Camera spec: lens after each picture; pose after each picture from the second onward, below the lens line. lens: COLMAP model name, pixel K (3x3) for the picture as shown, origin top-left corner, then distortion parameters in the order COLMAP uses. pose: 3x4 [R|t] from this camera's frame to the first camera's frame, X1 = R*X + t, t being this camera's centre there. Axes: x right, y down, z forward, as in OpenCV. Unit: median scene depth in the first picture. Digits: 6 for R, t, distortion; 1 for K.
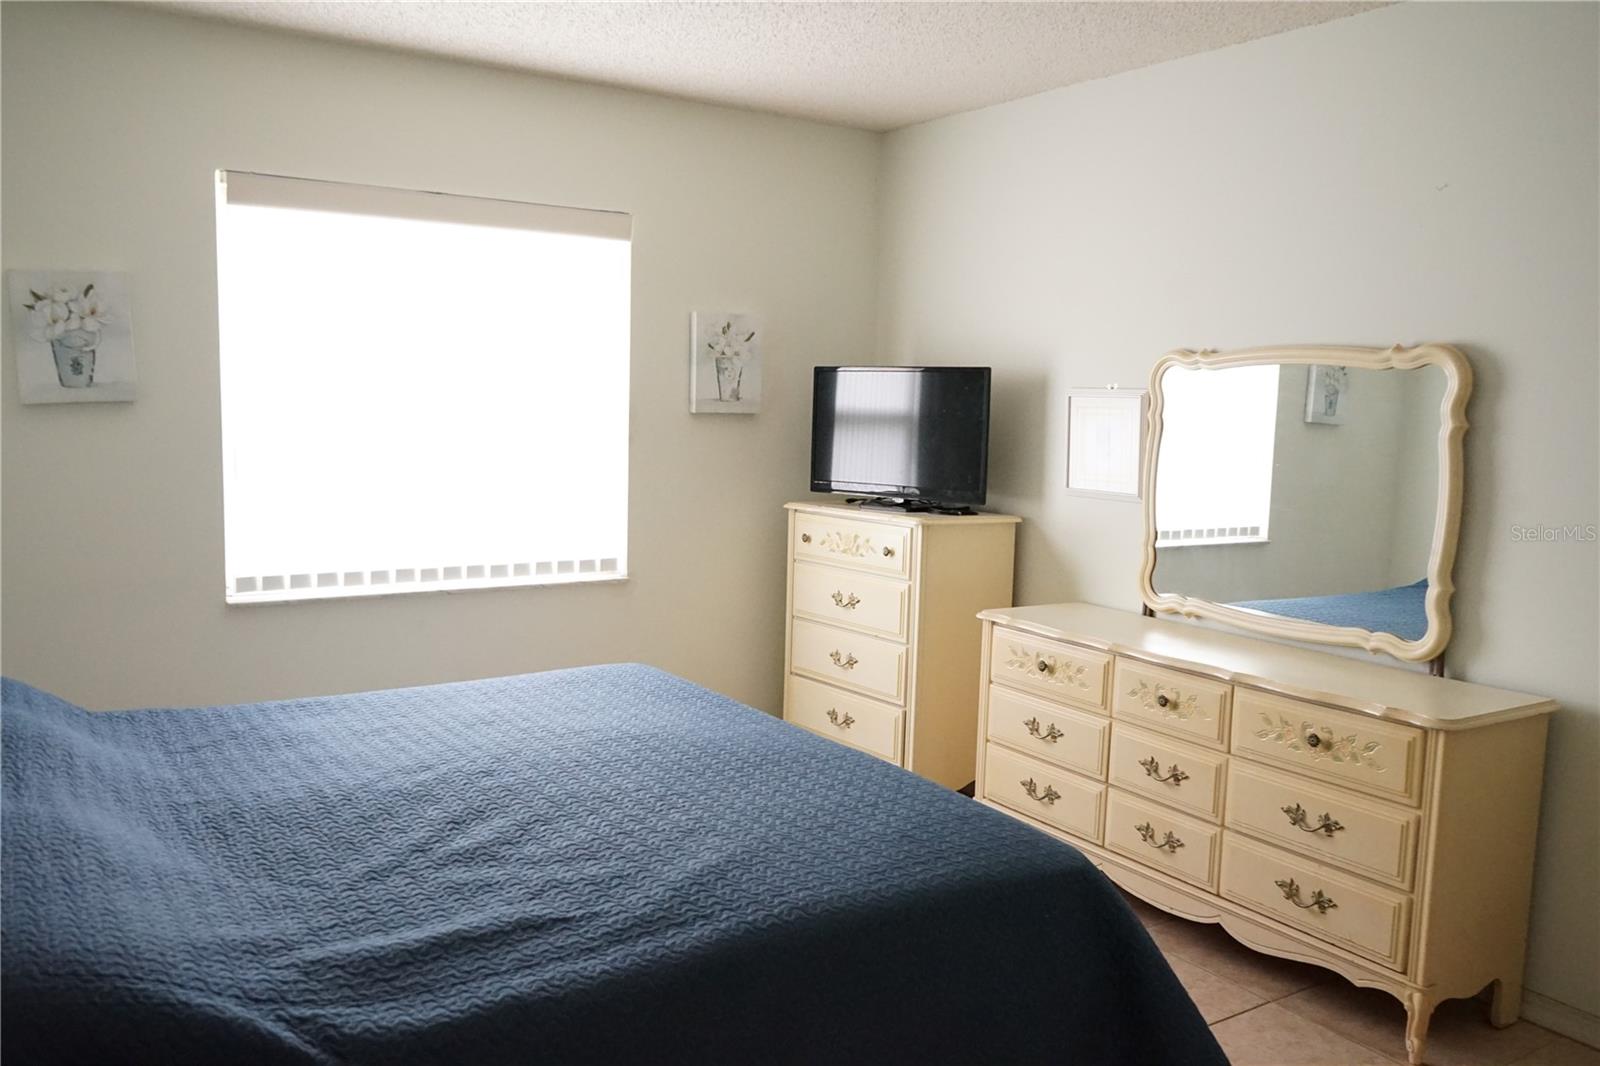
lens RADIAL K [[1281.3, 0, 800.7], [0, 1281.3, 533.0], [0, 0, 1]] dist [-0.033161, 0.026881]
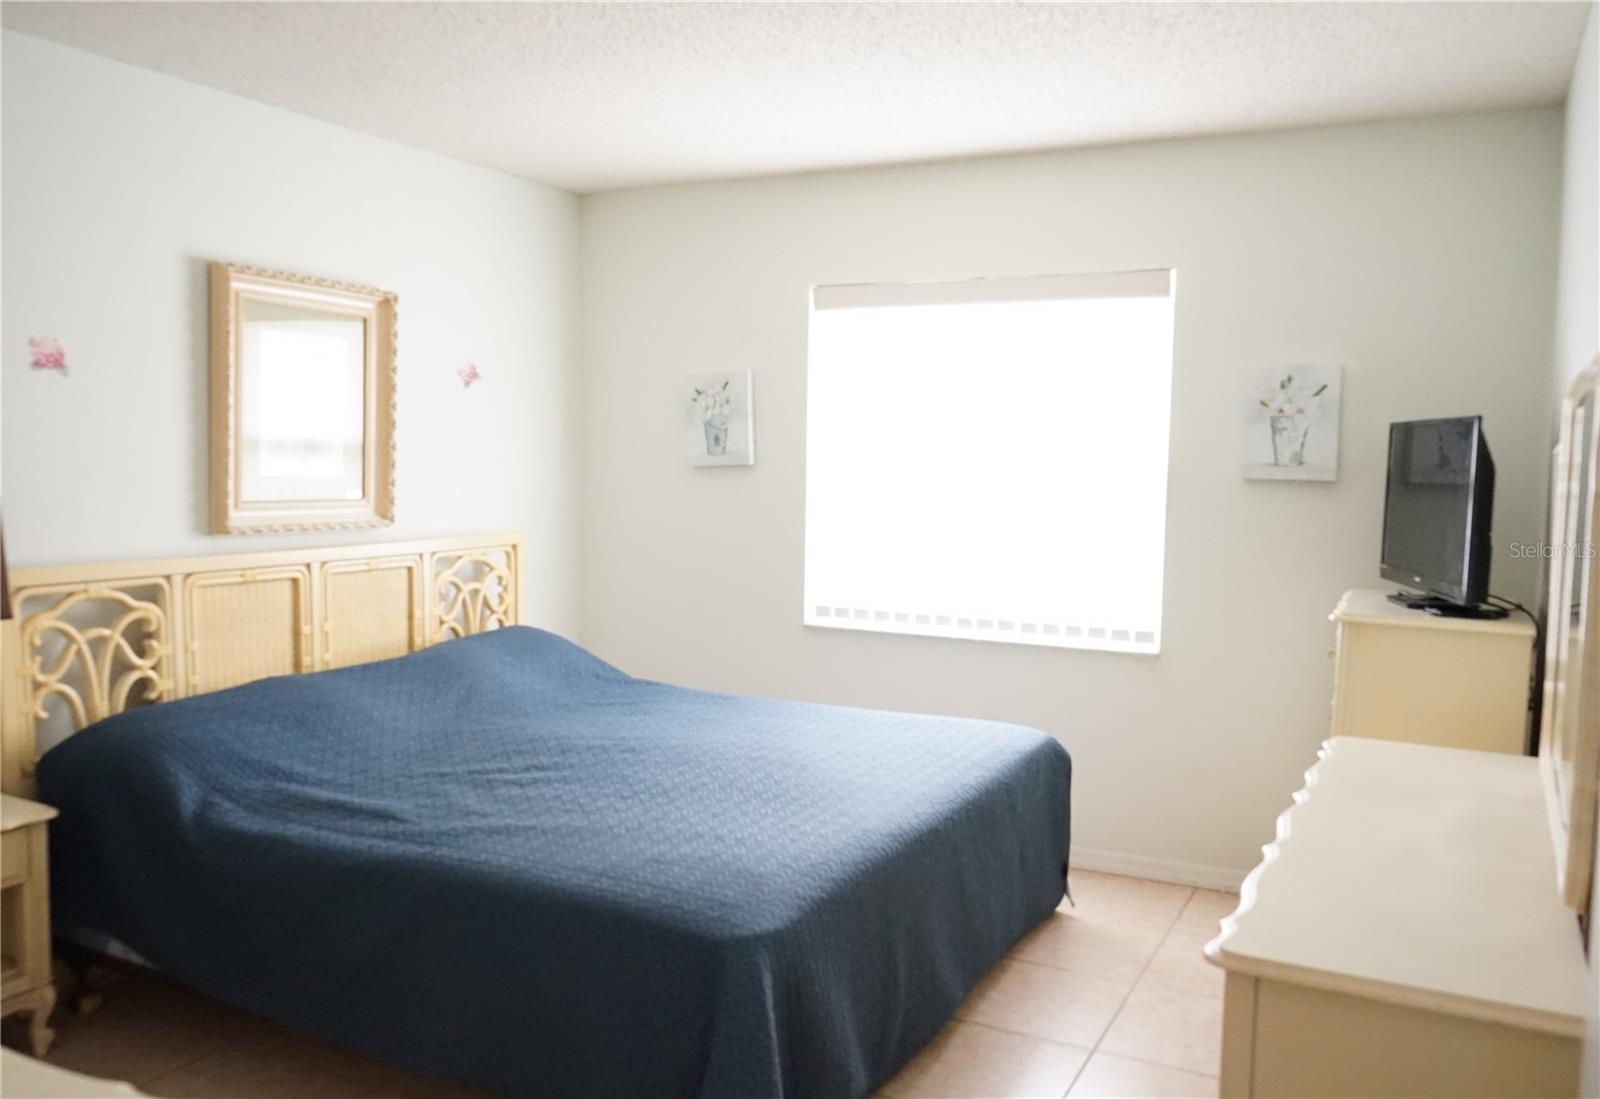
lens RADIAL K [[1300.3, 0, 800.5], [0, 1300.3, 552.3], [0, 0, 1]] dist [-0.033185, -0.001771]
pose [[0.483909, 0.050128, -0.873681, 0.655982], [-0.096343, 0.995341, 0.003747, -0.019511], [0.869799, 0.082360, 0.486484, 0.348728]]
